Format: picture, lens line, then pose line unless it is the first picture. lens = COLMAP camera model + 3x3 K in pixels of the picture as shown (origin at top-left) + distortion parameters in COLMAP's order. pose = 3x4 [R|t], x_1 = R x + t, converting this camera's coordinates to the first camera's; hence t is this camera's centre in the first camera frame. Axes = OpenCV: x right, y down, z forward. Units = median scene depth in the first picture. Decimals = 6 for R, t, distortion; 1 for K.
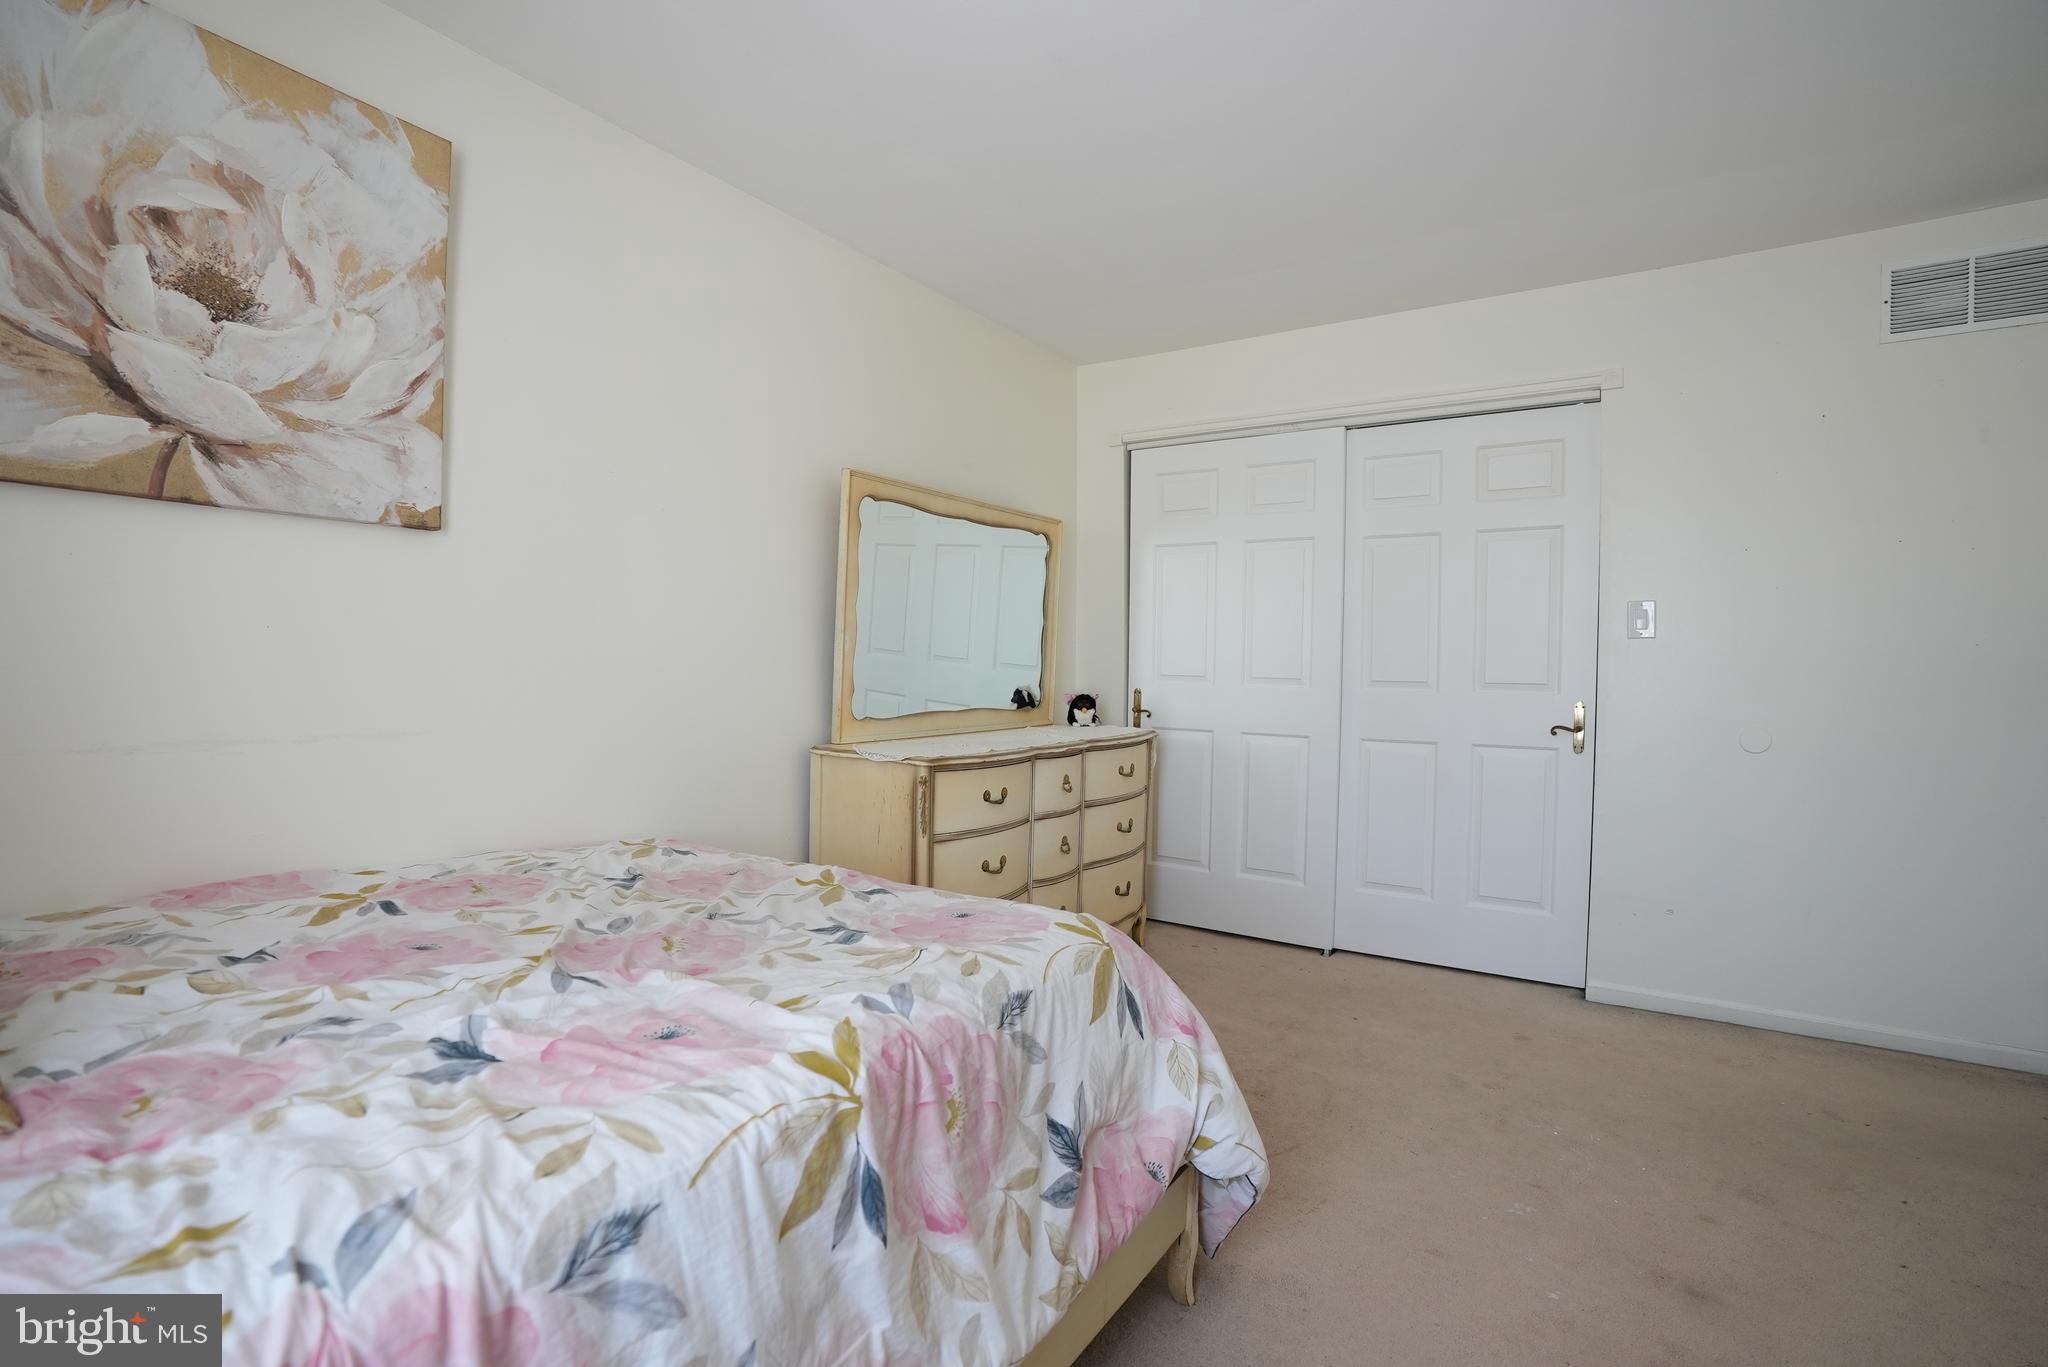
lens RADIAL K [[954.1, 0, 1013.4], [0, 954.1, 675.8], [0, 0, 1]] dist [-0.059049, 0.020456]
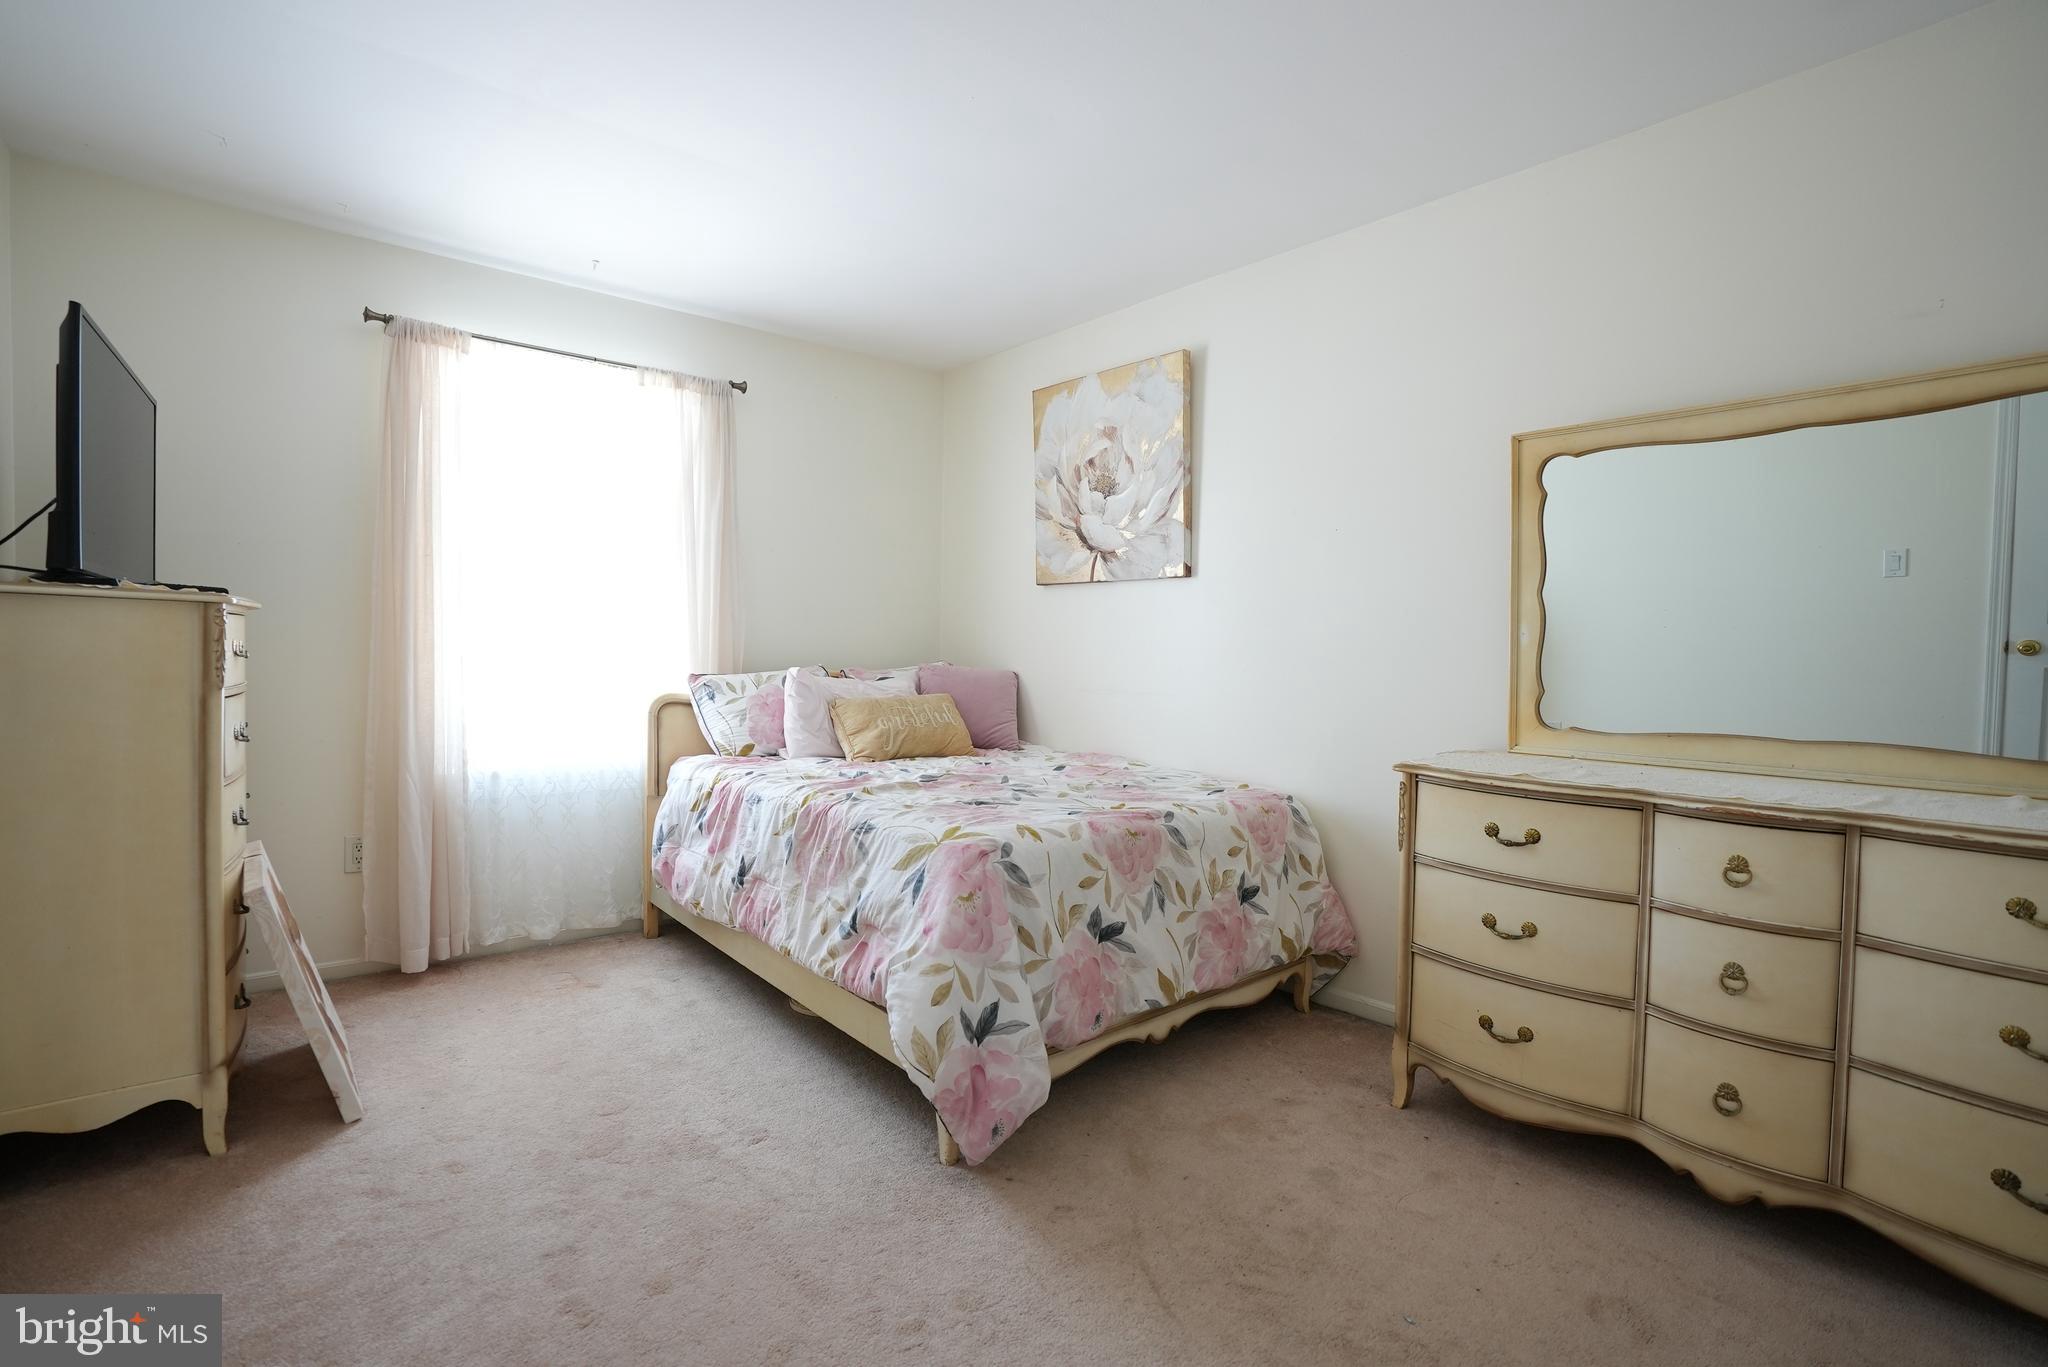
lens RADIAL K [[954.1, 0, 1017.5], [0, 954.1, 677.1], [0, 0, 1]] dist [-0.059049, 0.020456]
pose [[-0.281785, 0.011294, -0.959411, 1.369325], [-0.032650, 0.999239, 0.021352, -0.000116], [0.958922, 0.037342, -0.281202, 1.438748]]
